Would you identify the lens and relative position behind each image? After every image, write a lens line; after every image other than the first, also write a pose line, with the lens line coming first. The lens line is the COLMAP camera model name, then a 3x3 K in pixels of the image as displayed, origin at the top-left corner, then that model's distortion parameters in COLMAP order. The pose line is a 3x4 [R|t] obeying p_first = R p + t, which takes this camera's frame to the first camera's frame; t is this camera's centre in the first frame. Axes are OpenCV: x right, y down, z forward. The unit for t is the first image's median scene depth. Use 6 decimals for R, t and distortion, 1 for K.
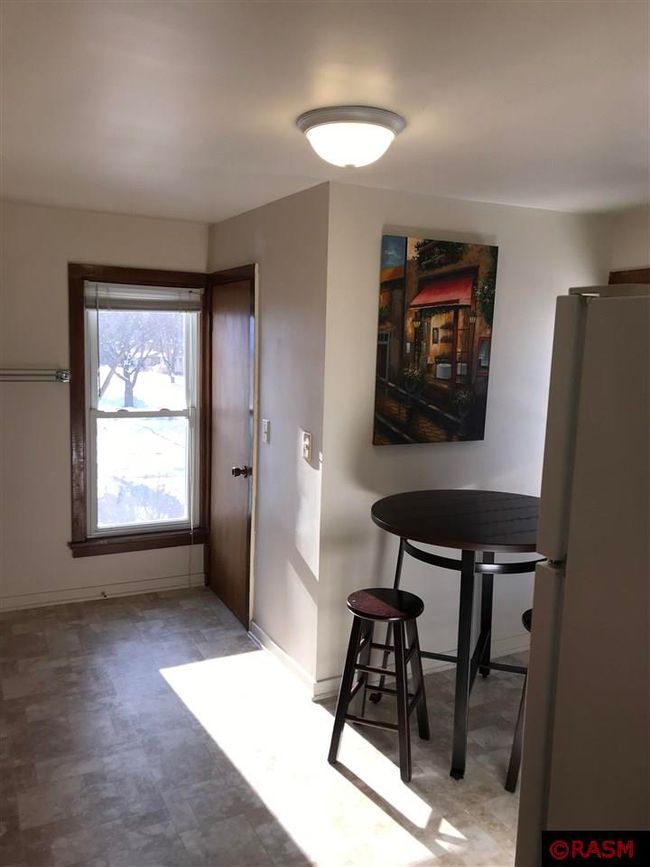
lens RADIAL K [[720.4, 0, 325.0], [0, 720.4, 433.5], [0, 0, 1]] dist [0.013993, -0.005750]
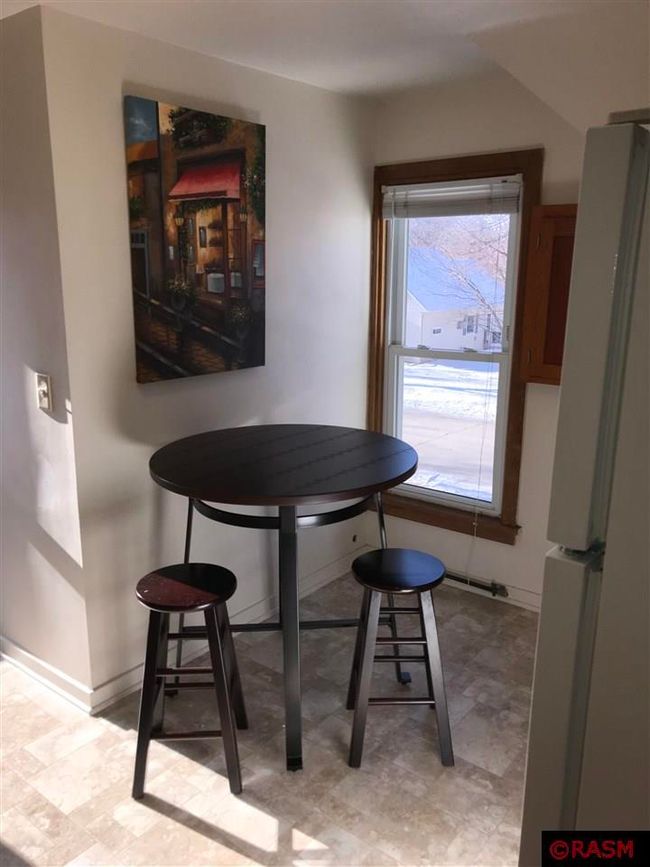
lens RADIAL K [[708.1, 0, 325.0], [0, 708.1, 433.5], [0, 0, 1]] dist [-0.006403, 0.003786]
pose [[0.911236, -0.116636, 0.395026, -0.055896], [0.076010, 0.990215, 0.117034, -0.003958], [-0.404811, -0.076620, 0.911185, 0.229836]]
